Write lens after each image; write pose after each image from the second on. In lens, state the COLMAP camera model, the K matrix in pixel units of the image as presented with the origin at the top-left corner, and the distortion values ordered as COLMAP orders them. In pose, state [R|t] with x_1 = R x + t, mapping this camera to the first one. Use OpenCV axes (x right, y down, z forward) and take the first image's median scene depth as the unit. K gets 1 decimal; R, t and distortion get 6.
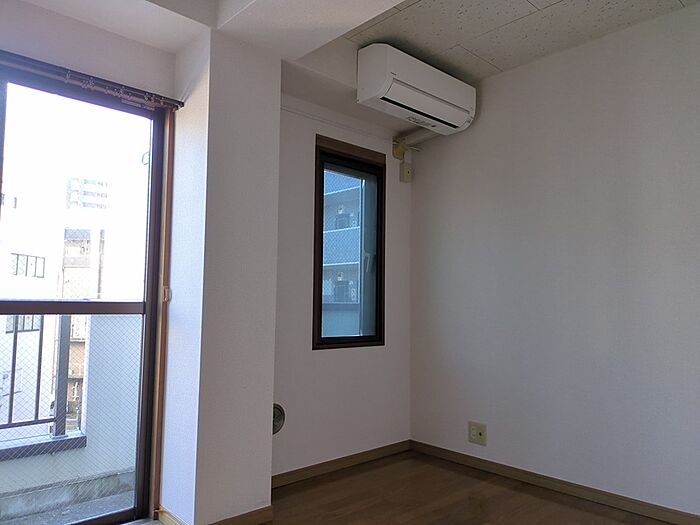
lens RADIAL K [[527.0, 0, 350.0], [0, 527.0, 262.5], [0, 0, 1]] dist [0.009511, 0.002217]
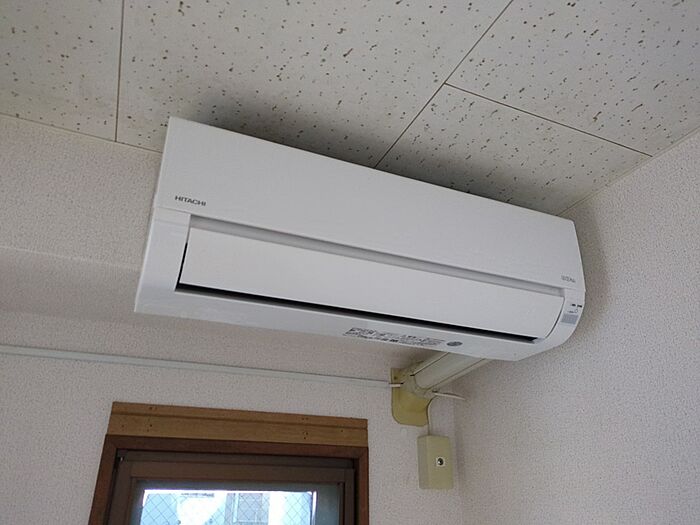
lens RADIAL K [[527.0, 0, 350.0], [0, 527.0, 262.5], [0, 0, 1]] dist [0.009511, 0.002217]
pose [[0.946434, -0.139369, -0.291272, 0.193842], [0.029435, 0.935538, -0.351999, -0.186170], [0.321553, 0.324570, 0.889527, 0.647098]]
